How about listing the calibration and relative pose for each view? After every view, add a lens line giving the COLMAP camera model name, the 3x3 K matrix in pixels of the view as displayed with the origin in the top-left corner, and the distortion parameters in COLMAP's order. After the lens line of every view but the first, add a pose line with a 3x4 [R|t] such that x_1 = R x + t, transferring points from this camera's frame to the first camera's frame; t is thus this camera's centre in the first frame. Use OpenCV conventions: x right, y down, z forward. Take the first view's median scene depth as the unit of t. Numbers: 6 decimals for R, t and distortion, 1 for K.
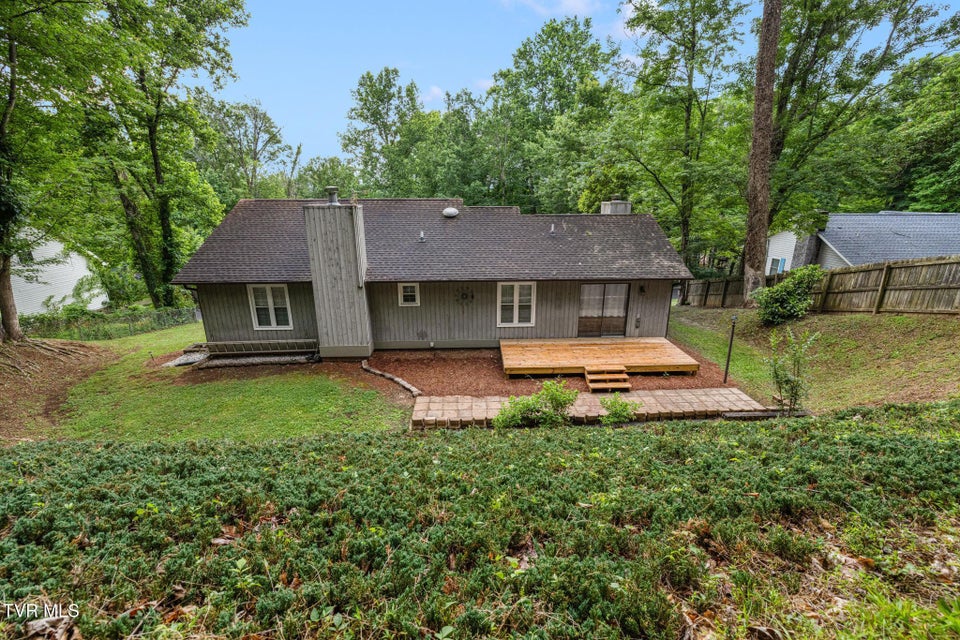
lens RADIAL K [[407.7, 0, 479.9], [0, 407.7, 310.0], [0, 0, 1]] dist [0.000135, 0.000061]
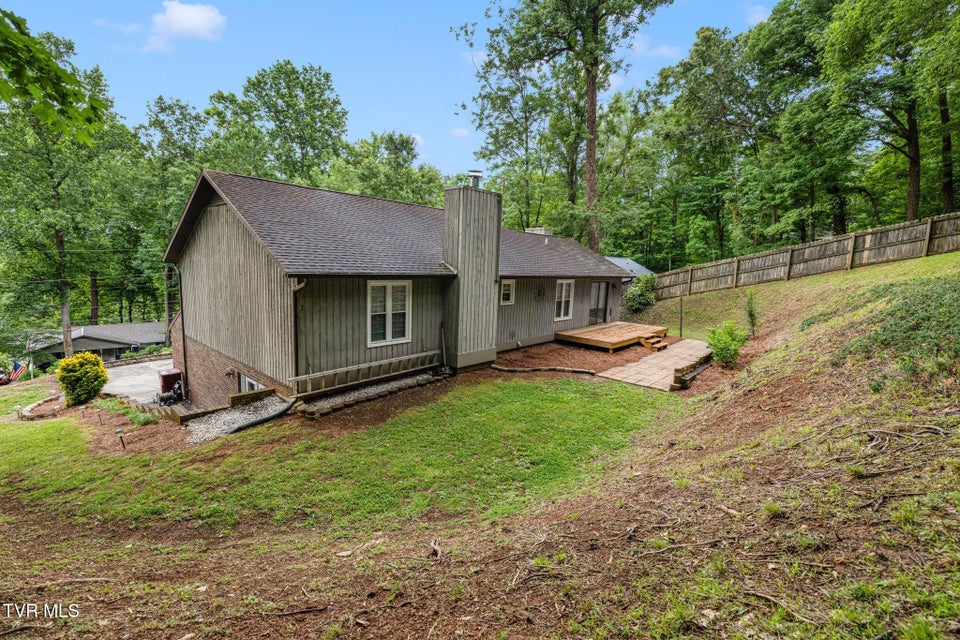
lens RADIAL K [[413.7, 0, 484.1], [0, 413.7, 317.9], [0, 0, 1]] dist [-0.001805, -0.000418]
pose [[0.693855, -0.064868, 0.717187, -0.919593], [0.157024, 0.985598, -0.062771, 0.074541], [-0.702786, 0.156169, 0.694048, 0.359664]]
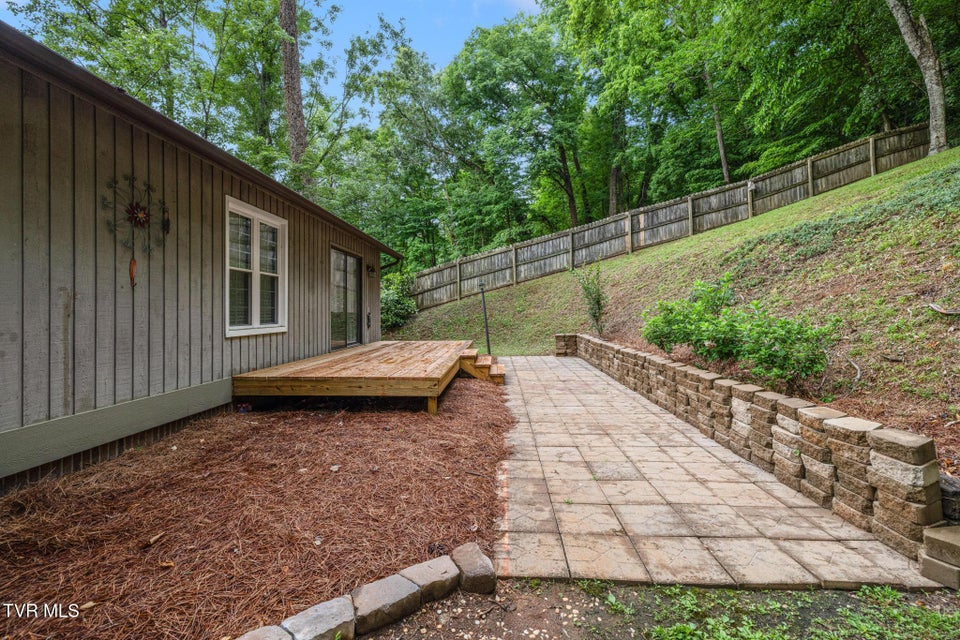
lens RADIAL K [[407.7, 0, 479.9], [0, 407.7, 310.0], [0, 0, 1]] dist [0.000135, 0.000061]
pose [[0.090234, 0.005488, 0.995905, -0.269890], [0.282019, 0.958913, -0.030836, 0.089690], [-0.955156, 0.283646, 0.084979, 0.792314]]
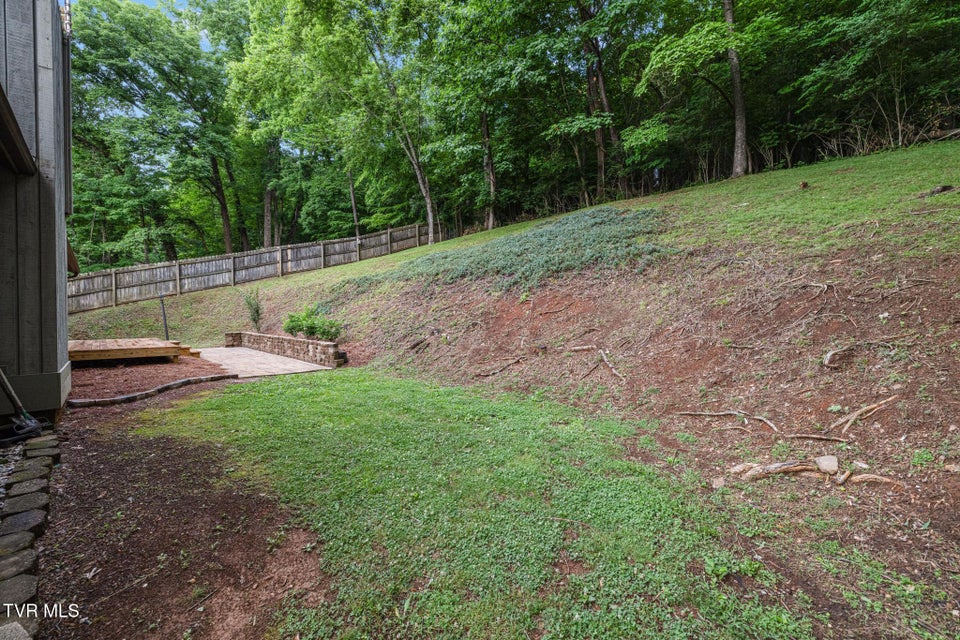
lens RADIAL K [[400.3, 0, 482.6], [0, 400.3, 318.0], [0, 0, 1]] dist [0.002171, 0.000241]
pose [[-0.657933, 0.001850, 0.753074, -0.825673], [0.212512, 0.959811, 0.183306, 0.058150], [-0.722470, 0.280640, -0.631884, 0.914522]]
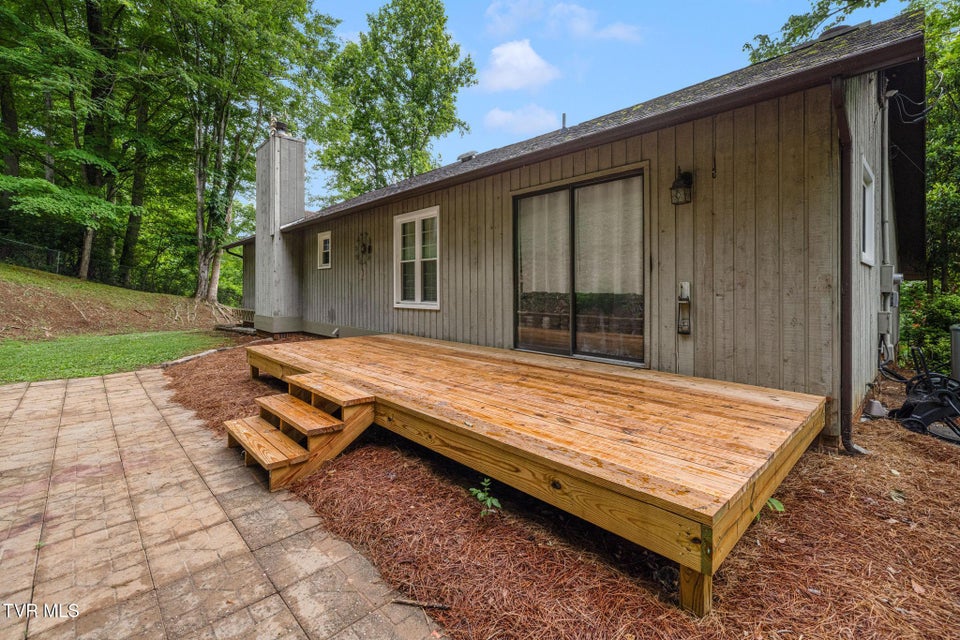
lens RADIAL K [[421.5, 0, 478.0], [0, 421.5, 286.2], [0, 0, 1]] dist [0.000608, 0.000118]
pose [[0.660726, -0.000082, -0.750627, 0.520147], [-0.196195, 0.965219, -0.172803, 0.088871], [0.724534, 0.261444, 0.637729, 0.749923]]
